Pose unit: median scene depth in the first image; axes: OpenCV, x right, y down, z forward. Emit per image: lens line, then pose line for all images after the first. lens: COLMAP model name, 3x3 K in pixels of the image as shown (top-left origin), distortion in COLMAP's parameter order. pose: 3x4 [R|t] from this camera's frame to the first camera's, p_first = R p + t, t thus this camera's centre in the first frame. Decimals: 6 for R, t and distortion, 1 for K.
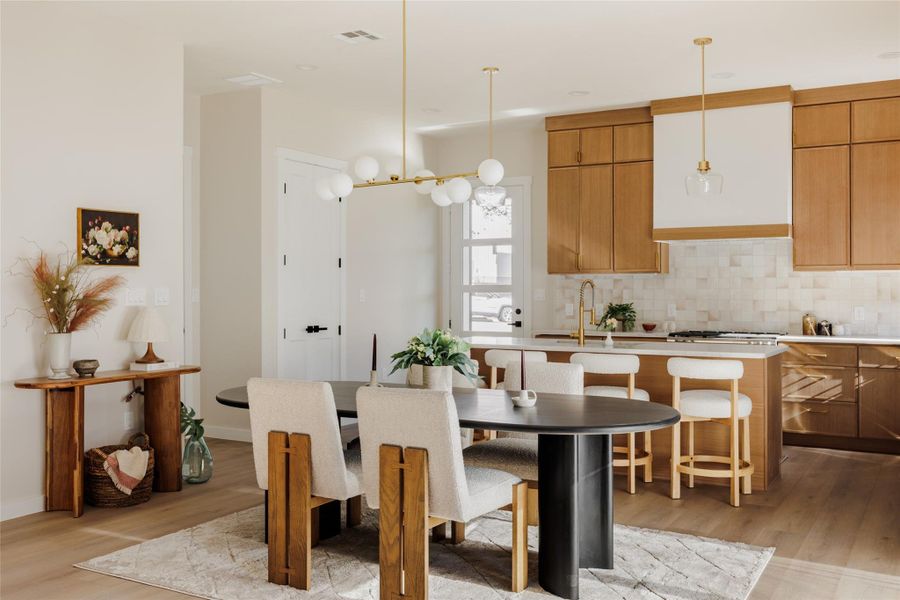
lens RADIAL K [[856.0, 0, 450.0], [0, 856.0, 300.0], [0, 0, 1]] dist [-0.007911, 0.005097]
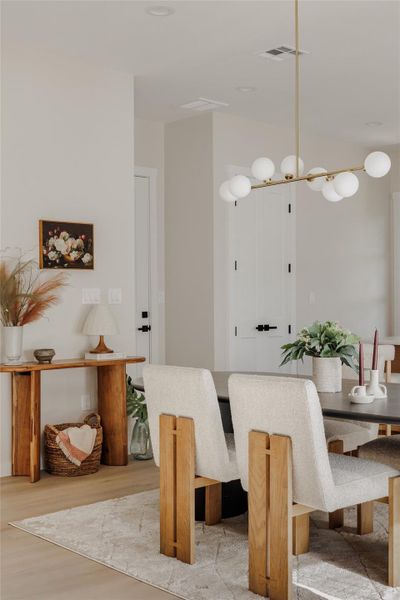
lens RADIAL K [[753.2, 0, 200.2], [0, 753.2, 310.4], [0, 0, 1]] dist [0.010239, -0.023326]
pose [[0.957689, 0.000359, -0.287803, 0.079593], [0.000906, 0.999991, 0.004260, 0.013283], [0.287802, -0.004340, 0.957680, 0.073331]]
